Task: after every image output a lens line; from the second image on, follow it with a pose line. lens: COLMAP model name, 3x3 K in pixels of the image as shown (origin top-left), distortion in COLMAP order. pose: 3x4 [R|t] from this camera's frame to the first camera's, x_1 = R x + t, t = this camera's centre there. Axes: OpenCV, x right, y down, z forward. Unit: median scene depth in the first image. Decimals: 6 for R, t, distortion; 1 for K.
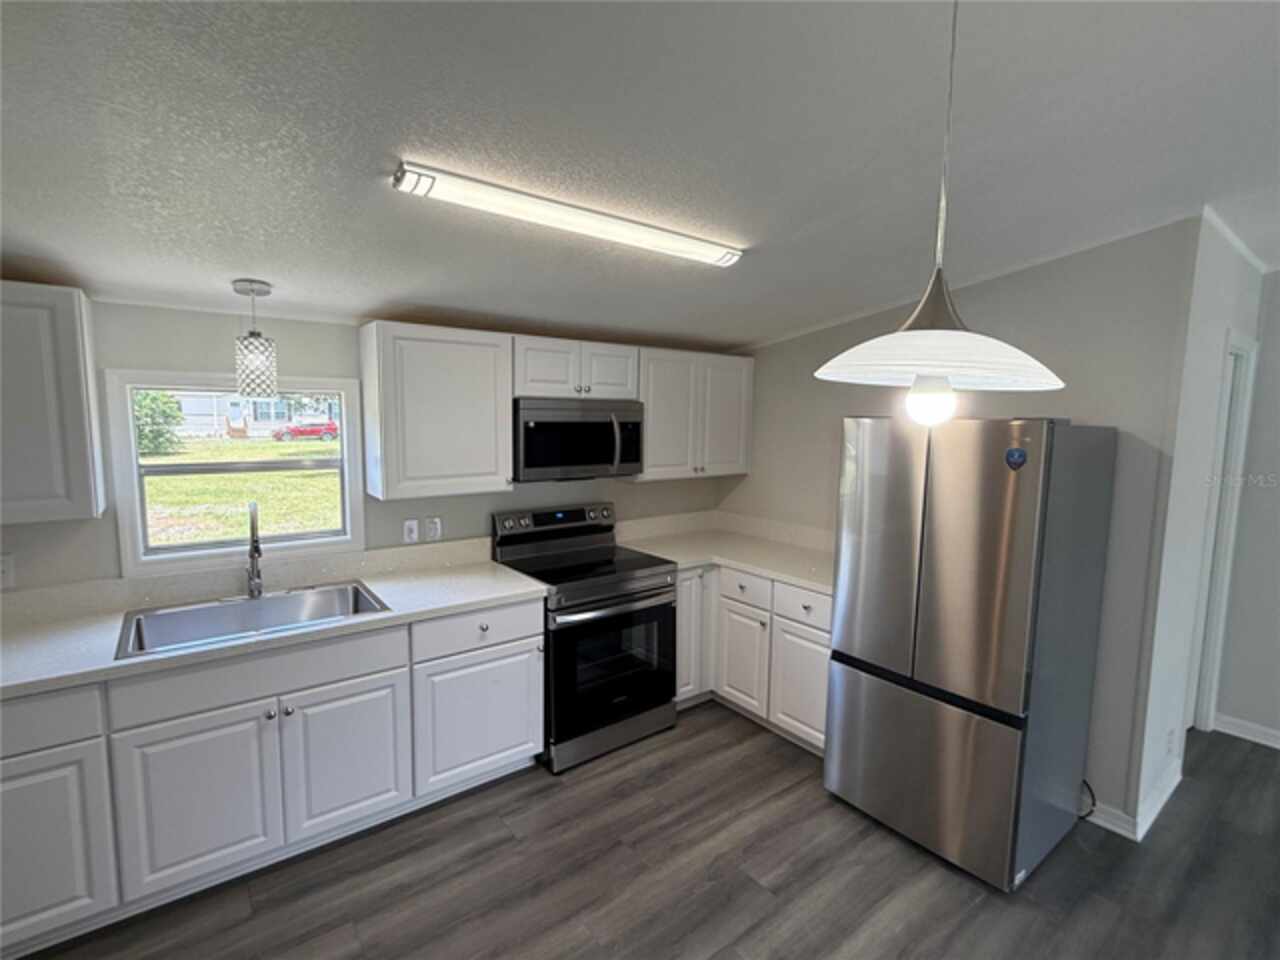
lens RADIAL K [[598.5, 0, 637.2], [0, 598.5, 483.6], [0, 0, 1]] dist [-0.001223, 0.000383]
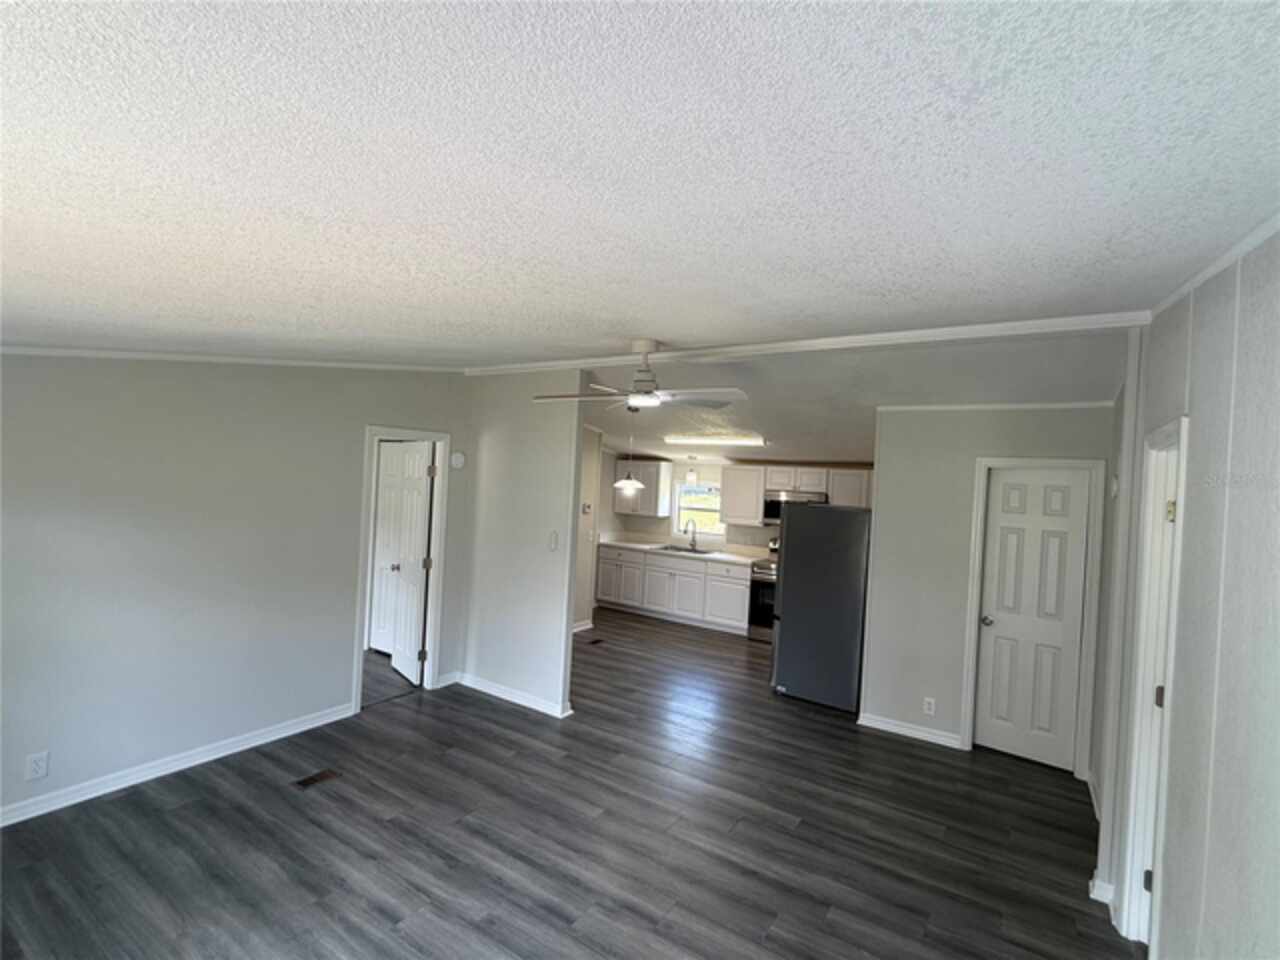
lens RADIAL K [[598.5, 0, 640.8], [0, 598.5, 479.2], [0, 0, 1]] dist [-0.001223, 0.000383]
pose [[0.343598, 0.013499, -0.939020, 2.209431], [-0.162621, 0.985647, -0.045335, 0.015089], [0.924930, 0.168281, 0.340862, -0.403076]]
